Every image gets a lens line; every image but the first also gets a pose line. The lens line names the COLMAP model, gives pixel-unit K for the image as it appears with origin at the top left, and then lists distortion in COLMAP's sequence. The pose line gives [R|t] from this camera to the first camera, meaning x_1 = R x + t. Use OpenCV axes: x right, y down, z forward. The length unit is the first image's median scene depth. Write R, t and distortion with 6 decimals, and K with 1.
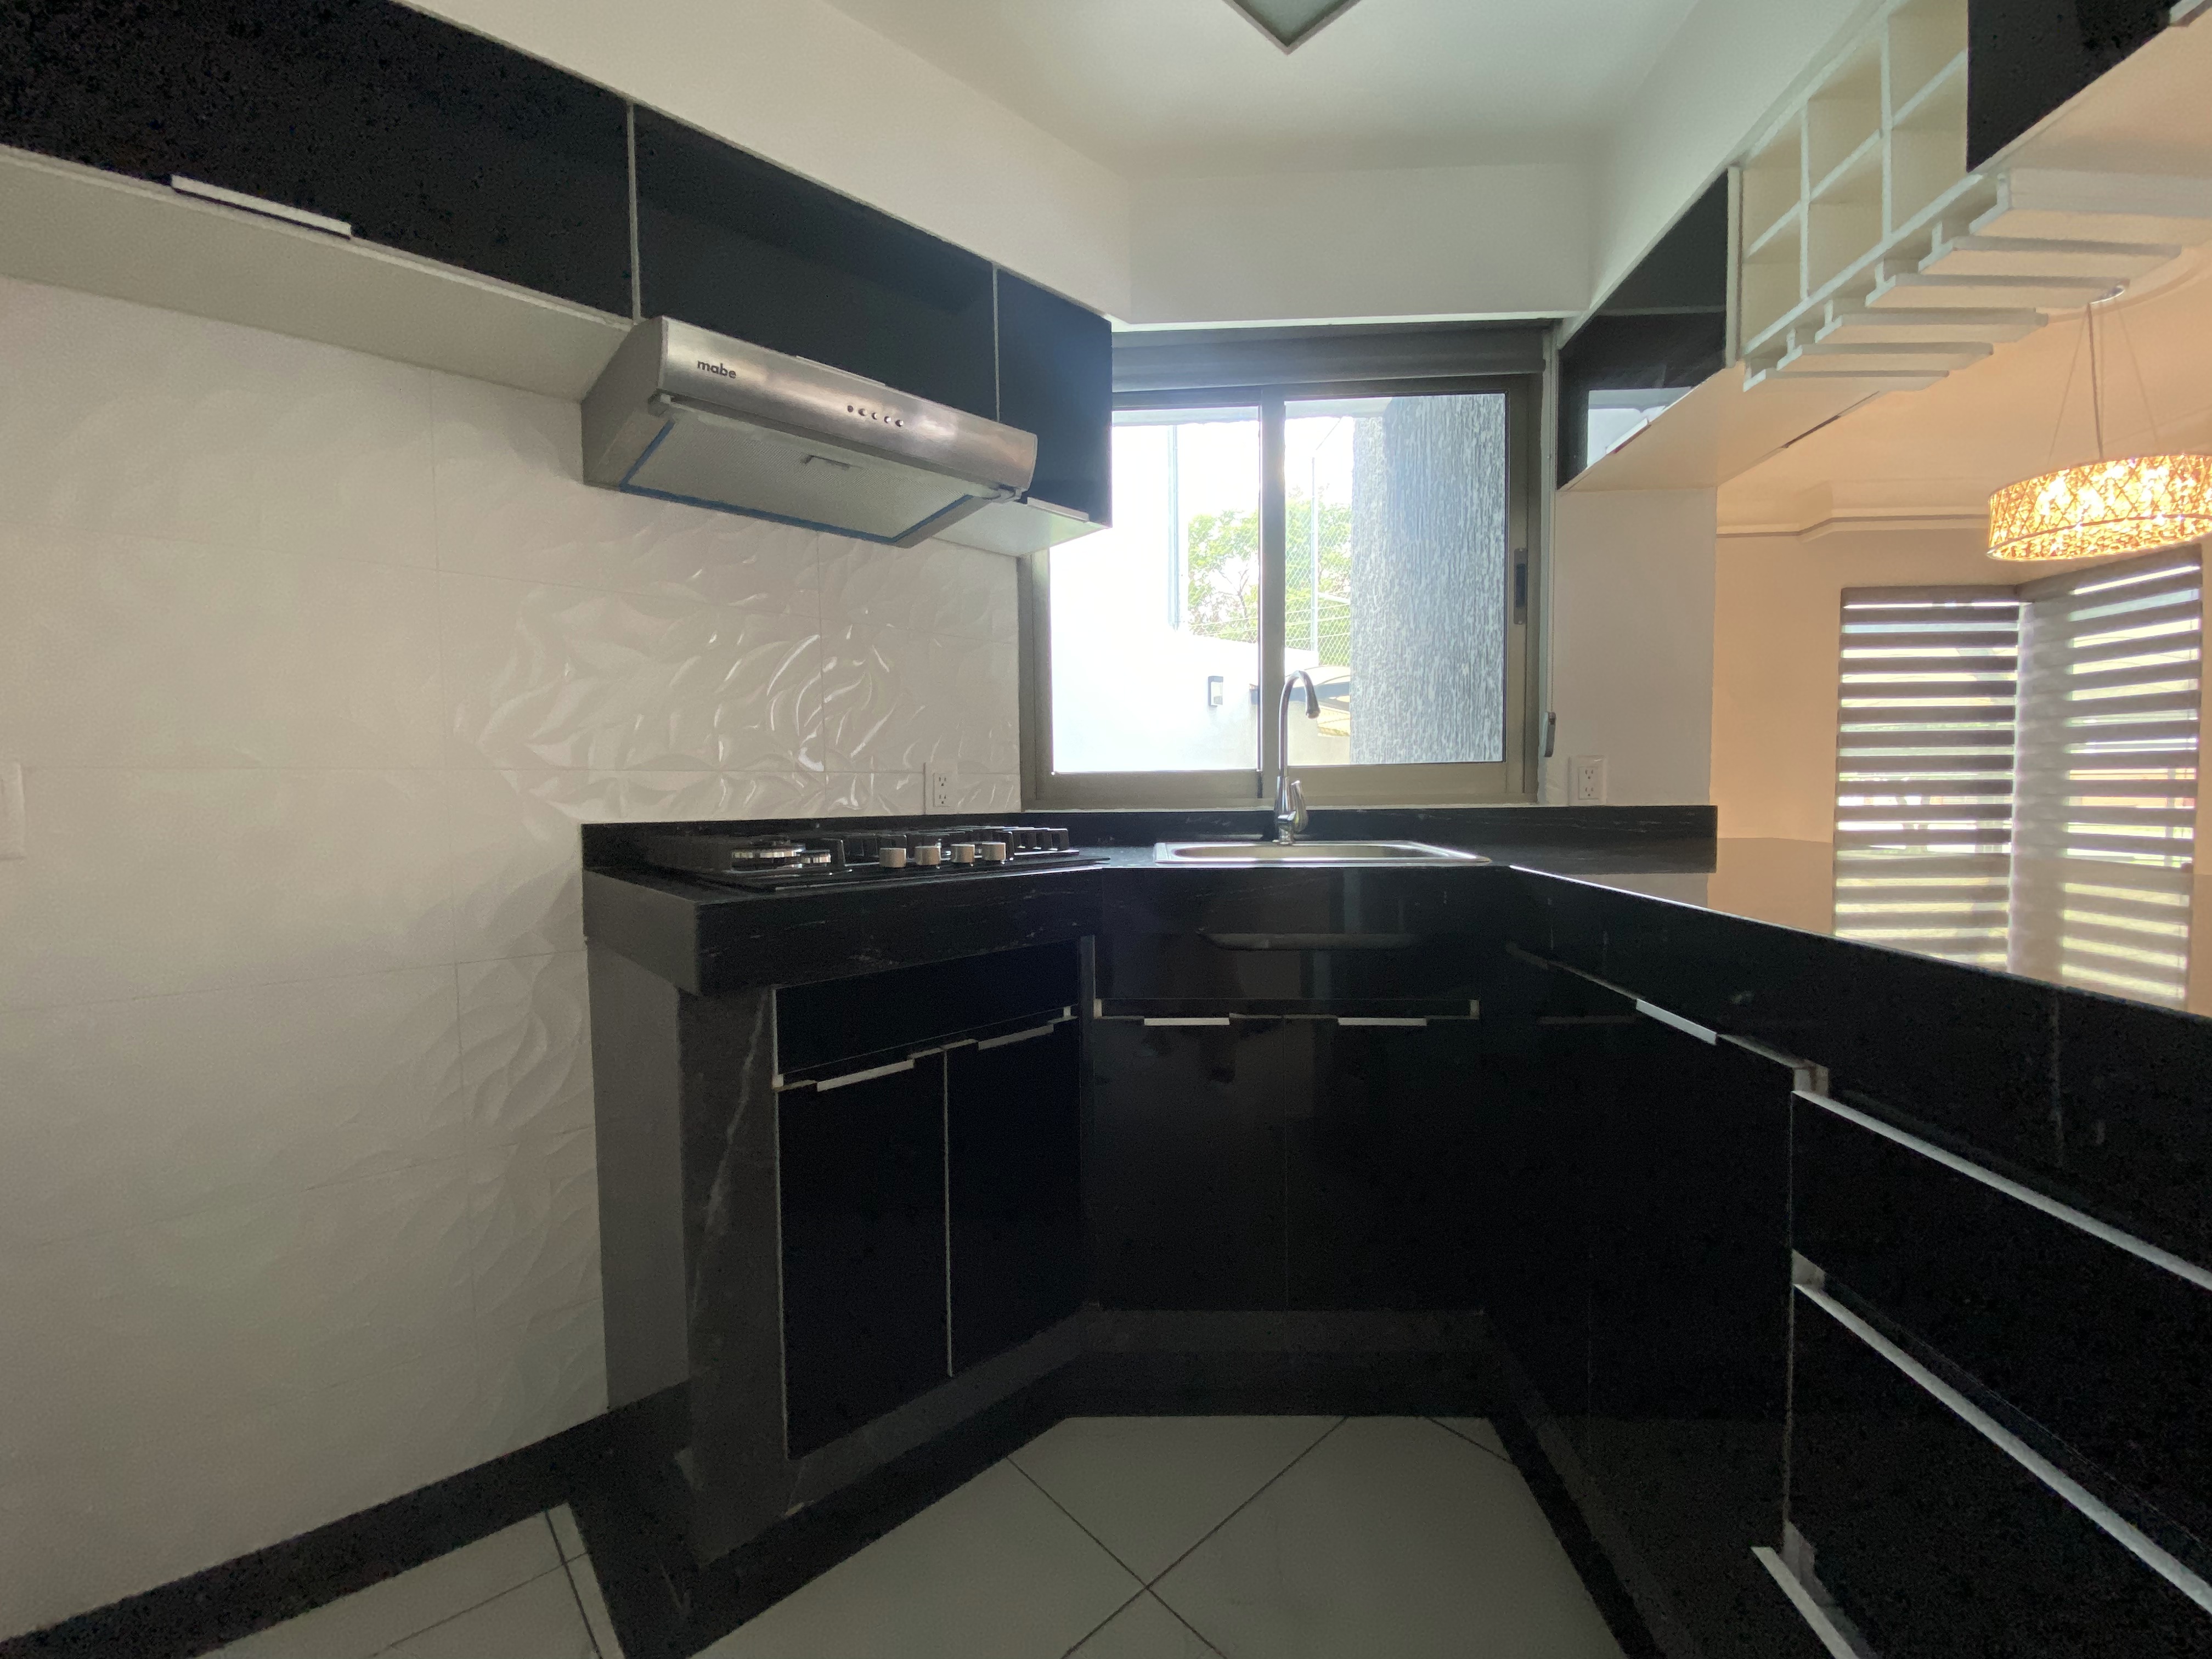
lens RADIAL K [[894.9, 0, 1105.5], [0, 894.9, 837.1], [0, 0, 1]] dist [0.018574, -0.021056]
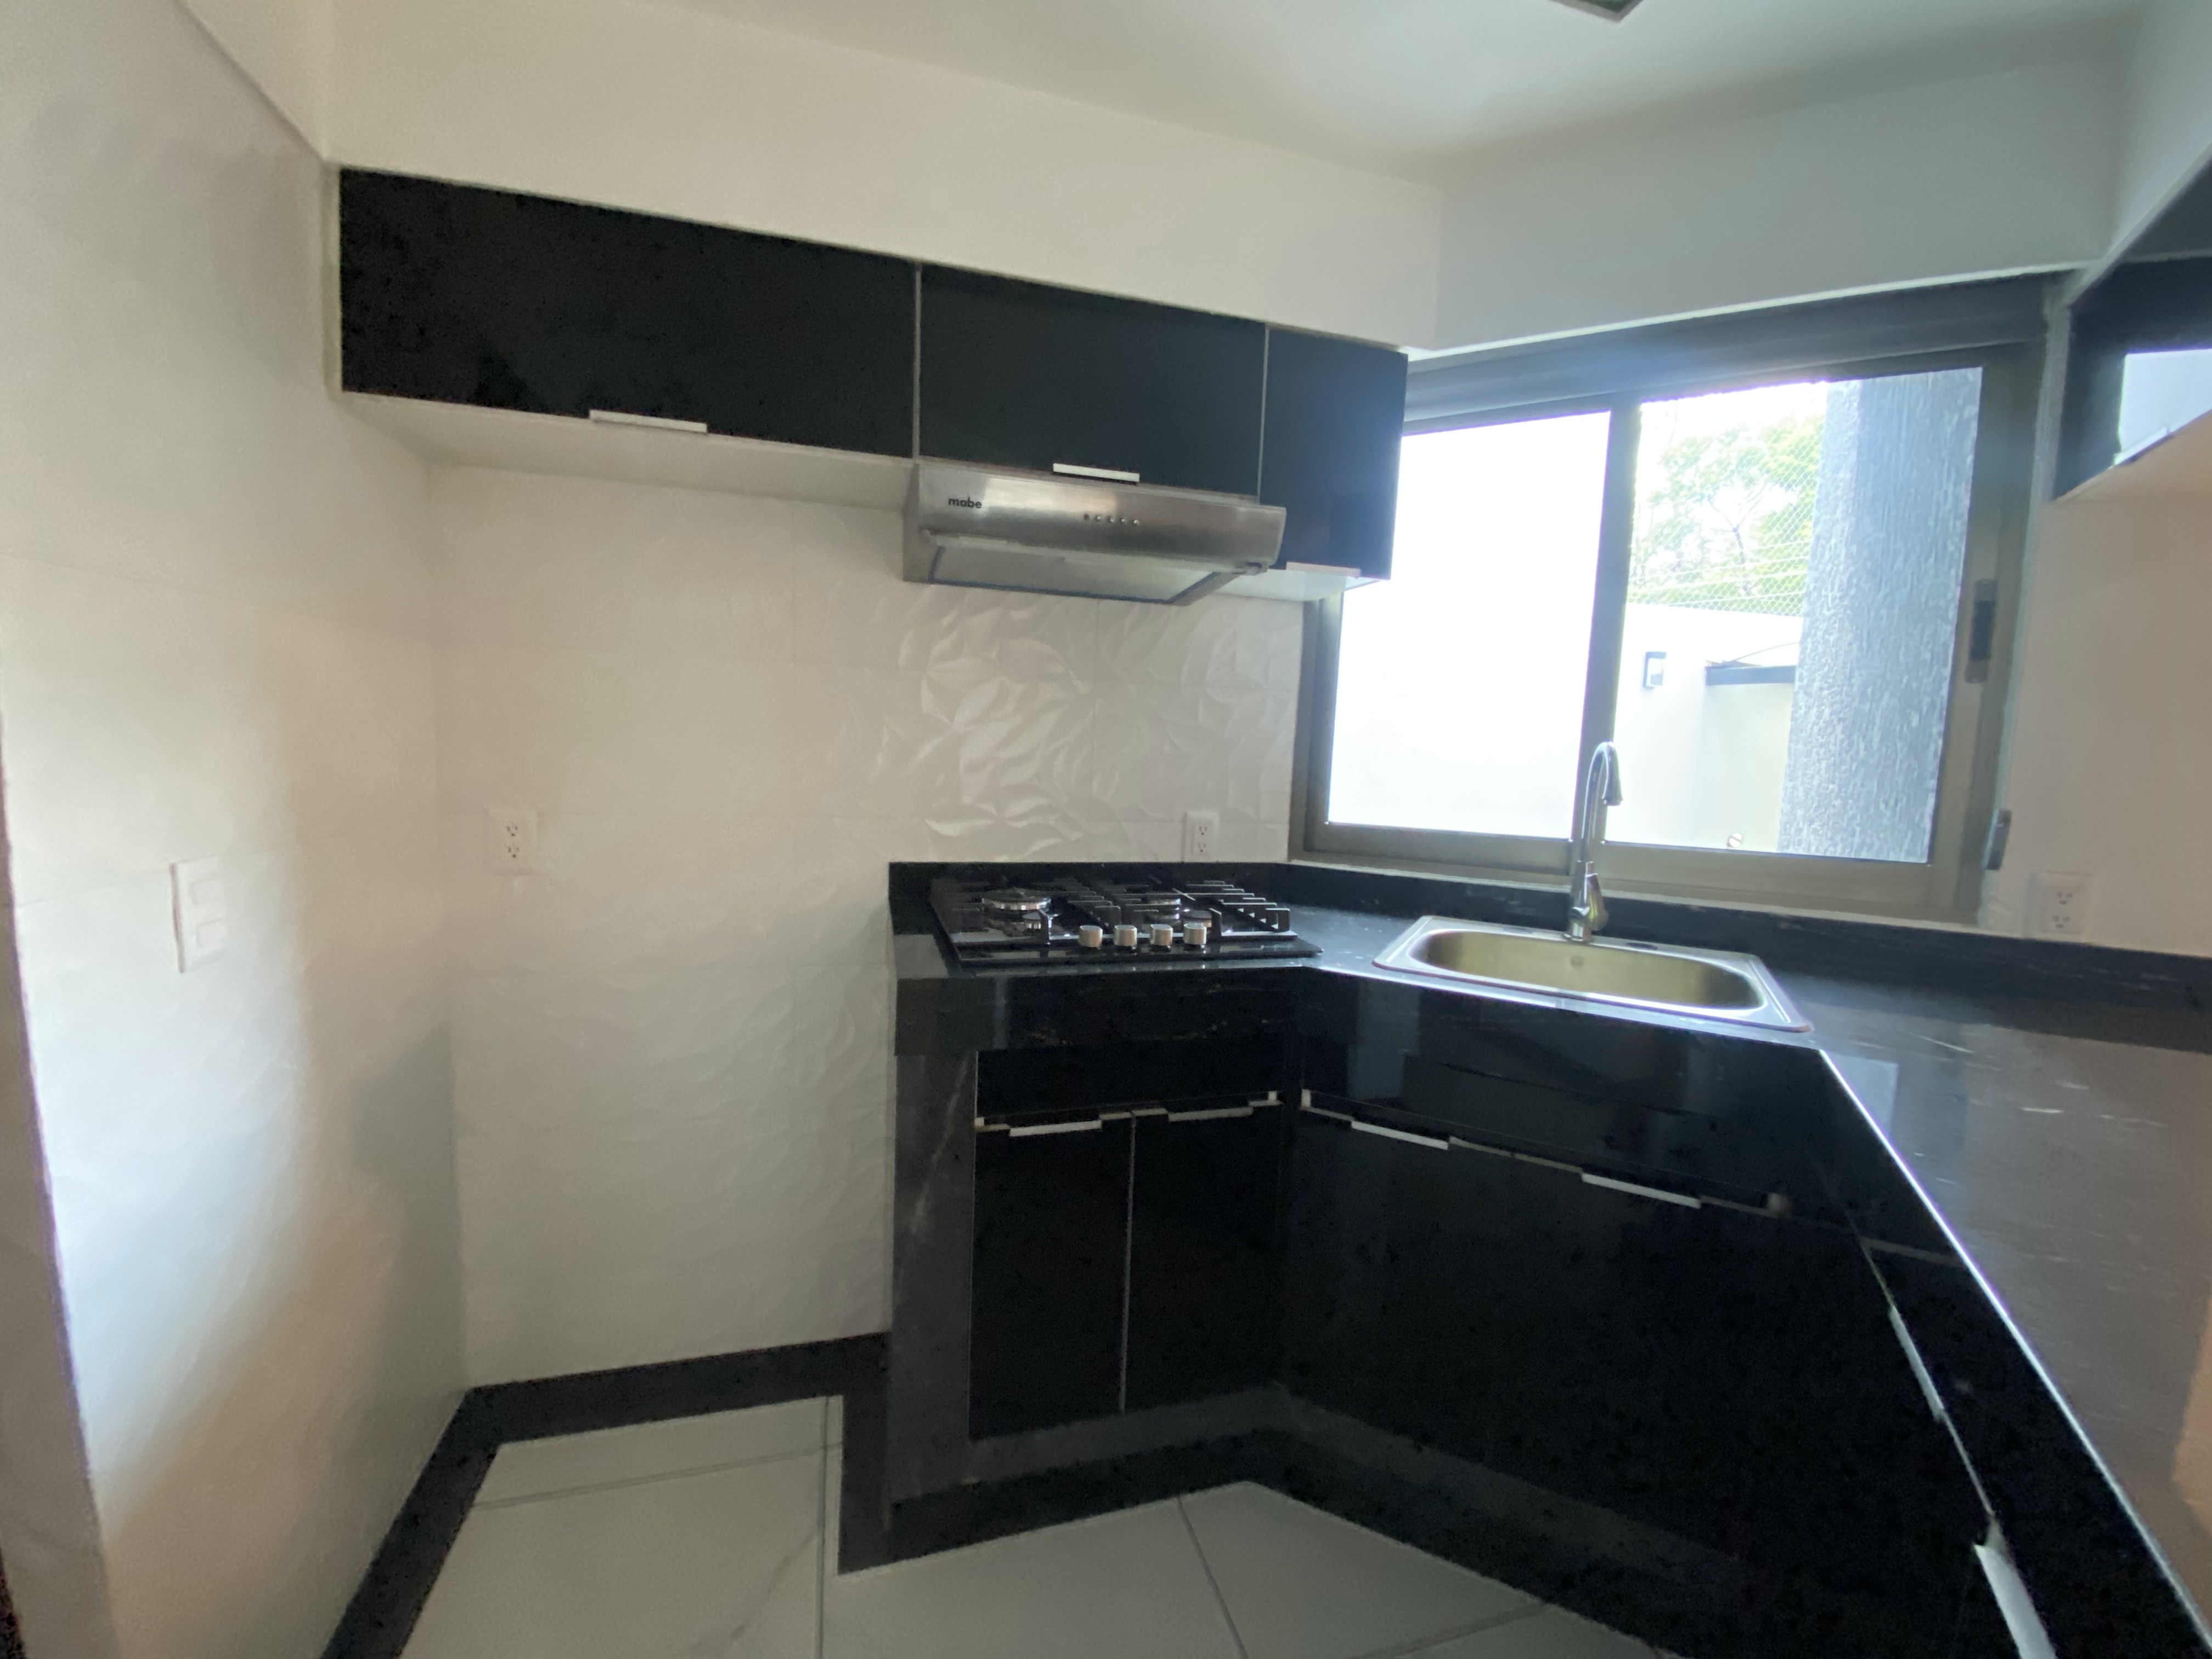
lens RADIAL K [[894.9, 0, 1105.5], [0, 894.9, 837.1], [0, 0, 1]] dist [0.018574, -0.021056]
pose [[0.896802, 0.091669, -0.432830, 0.169686], [-0.068128, 0.995244, 0.069626, -0.128196], [0.437154, -0.032953, 0.898783, 0.032022]]
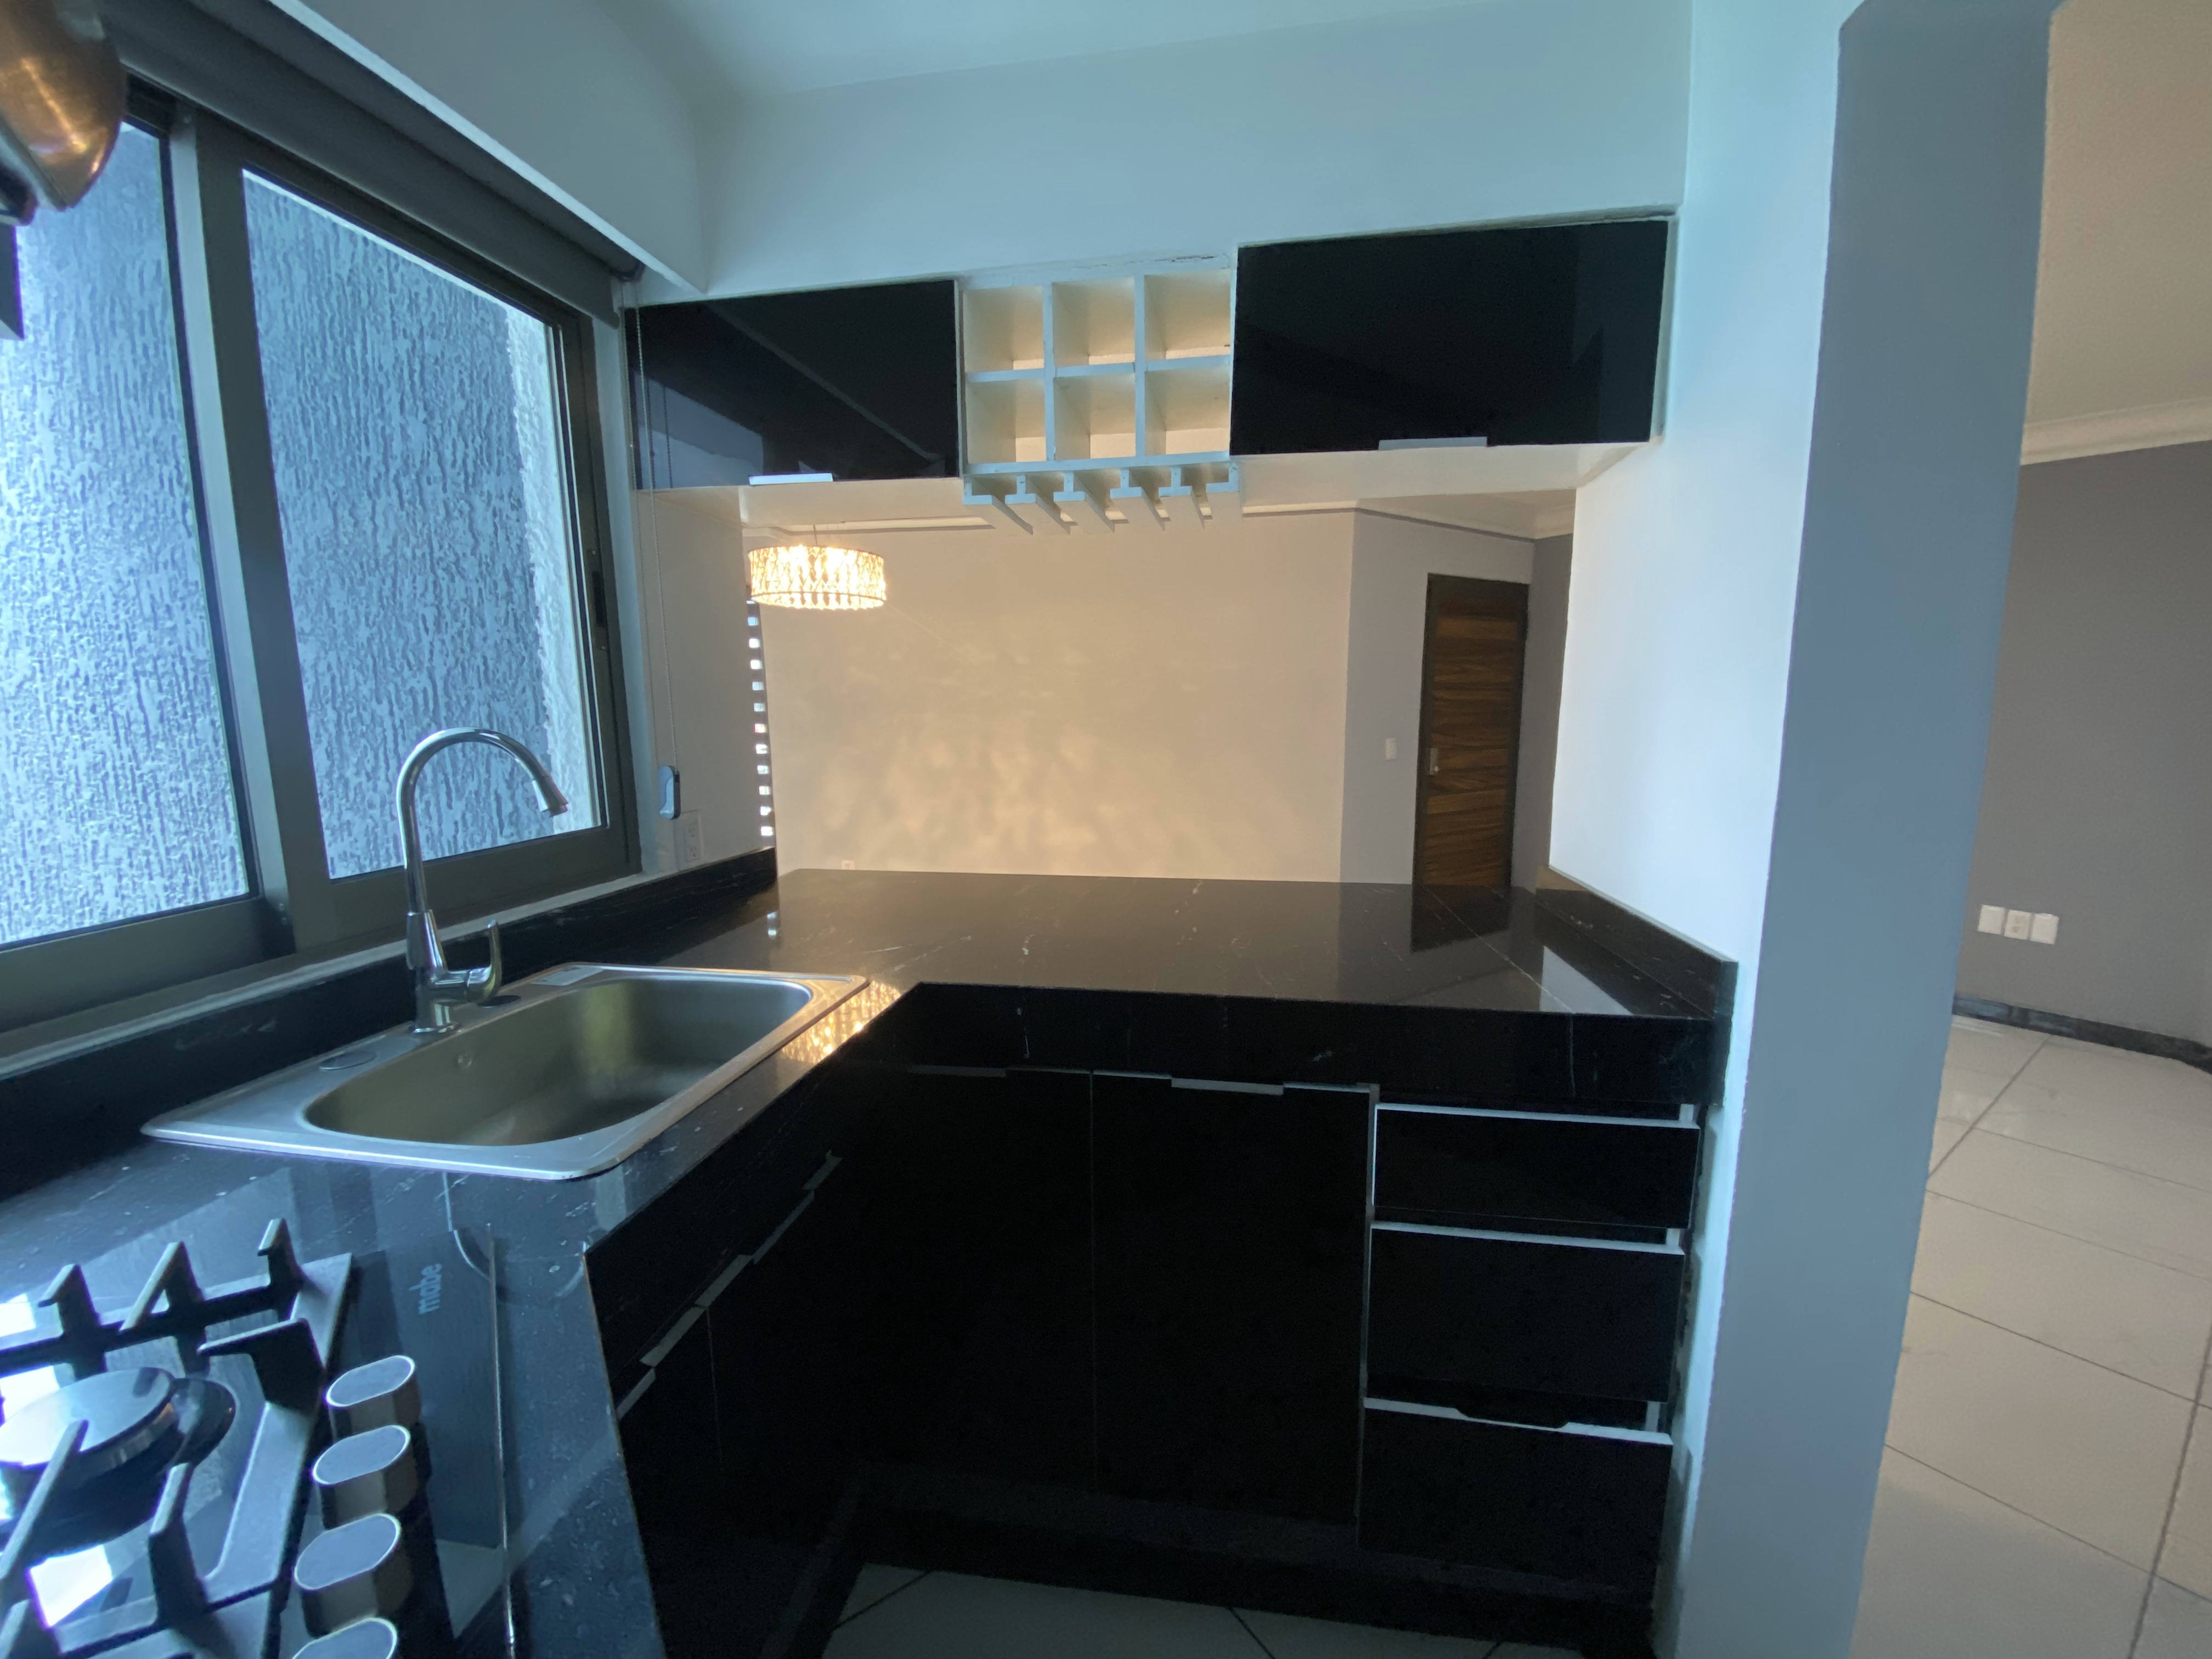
lens RADIAL K [[894.9, 0, 1105.5], [0, 894.9, 837.1], [0, 0, 1]] dist [0.018574, -0.021056]
pose [[0.086398, -0.131966, 0.987482, -0.326118], [0.050708, 0.990486, 0.127931, -0.175640], [-0.994969, 0.039020, 0.092268, 0.578568]]
